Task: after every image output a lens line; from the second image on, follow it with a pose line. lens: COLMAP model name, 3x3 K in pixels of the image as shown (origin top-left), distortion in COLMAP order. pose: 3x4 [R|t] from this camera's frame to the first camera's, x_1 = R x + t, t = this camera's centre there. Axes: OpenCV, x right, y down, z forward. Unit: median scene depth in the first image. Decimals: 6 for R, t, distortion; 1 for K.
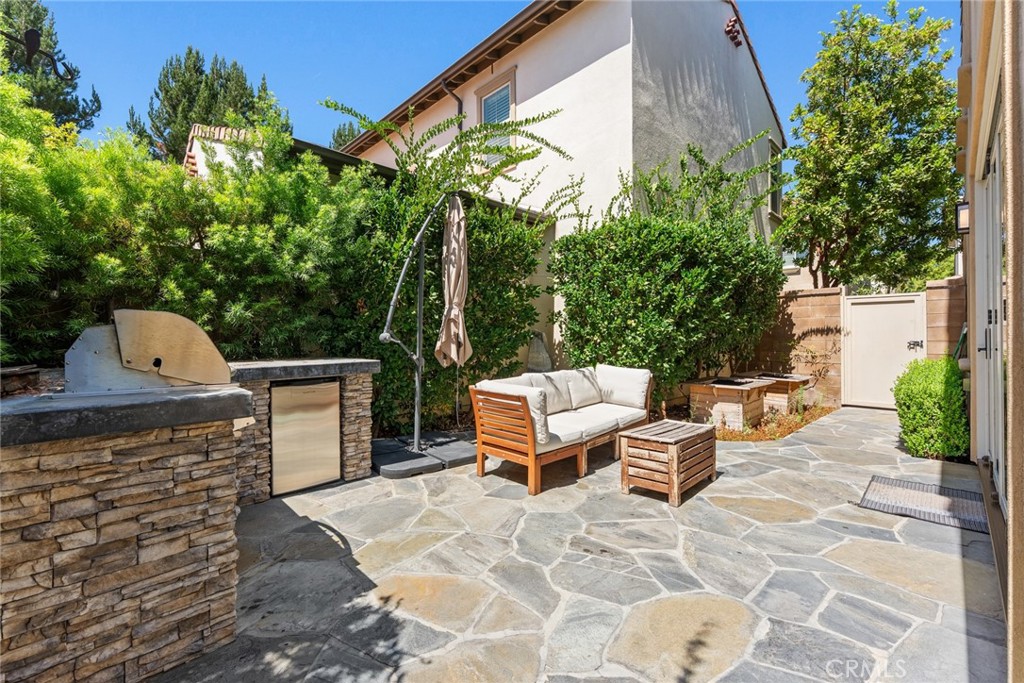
lens RADIAL K [[414.2, 0, 507.4], [0, 414.2, 335.2], [0, 0, 1]] dist [-0.000877, -0.000330]
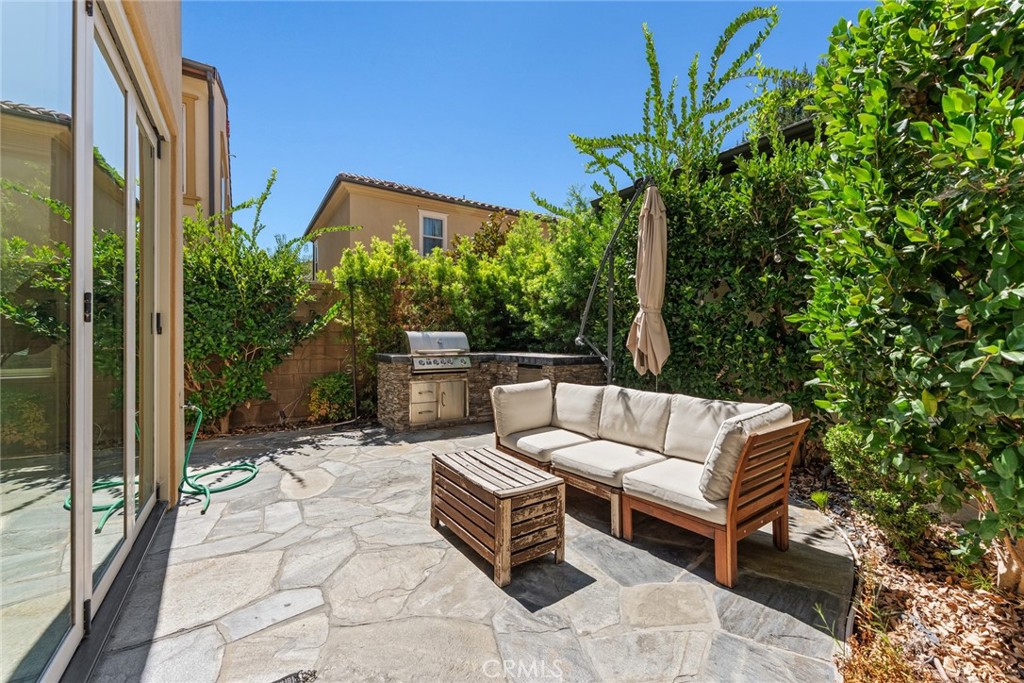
lens RADIAL K [[414.2, 0, 511.2], [0, 414.2, 336.8], [0, 0, 1]] dist [-0.000877, -0.000330]
pose [[-0.173726, 0.008658, -0.984756, 1.331474], [-0.001754, 0.999957, 0.009101, -0.024605], [0.984792, 0.003308, -0.173703, 1.363490]]
